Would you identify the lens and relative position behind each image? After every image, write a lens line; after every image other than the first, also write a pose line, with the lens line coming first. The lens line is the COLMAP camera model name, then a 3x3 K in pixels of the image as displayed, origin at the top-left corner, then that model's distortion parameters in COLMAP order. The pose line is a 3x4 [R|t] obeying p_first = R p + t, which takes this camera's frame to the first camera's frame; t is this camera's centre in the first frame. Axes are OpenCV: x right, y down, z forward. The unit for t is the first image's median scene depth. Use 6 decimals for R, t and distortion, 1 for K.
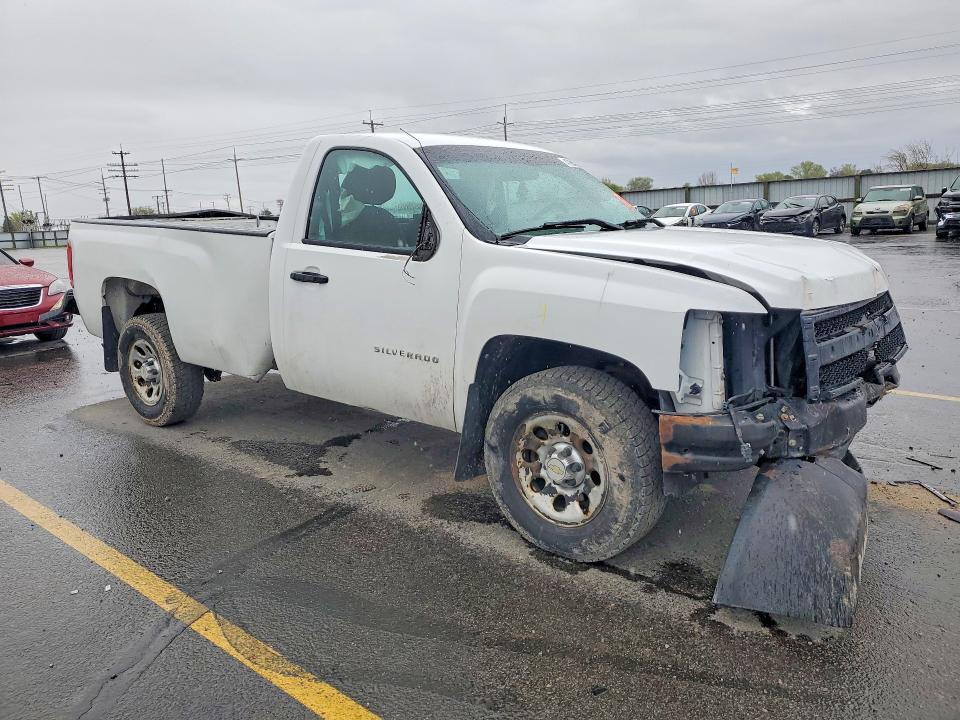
lens RADIAL K [[741.5, 0, 480.0], [0, 741.5, 360.0], [0, 0, 1]] dist [-0.002489, -0.000270]
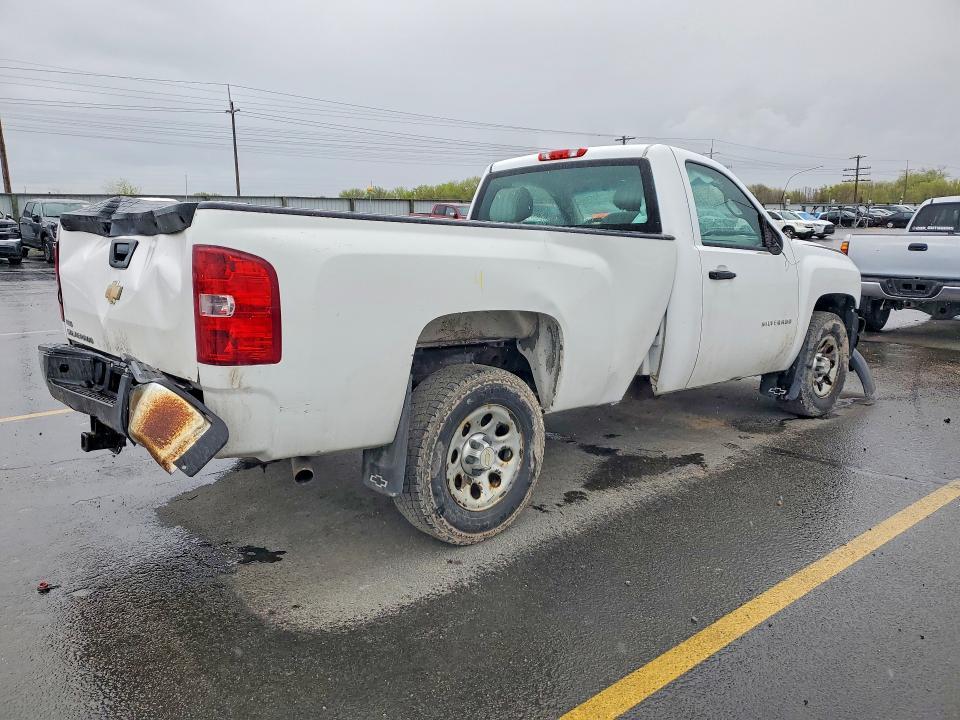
lens RADIAL K [[766.5, 0, 480.0], [0, 766.5, 360.0], [0, 0, 1]] dist [-0.006047, 0.001083]
pose [[0.123402, -0.143236, 0.981965, -1.303911], [0.174244, 0.977283, 0.120656, -0.171850], [-0.976940, 0.156212, 0.145556, 1.095375]]
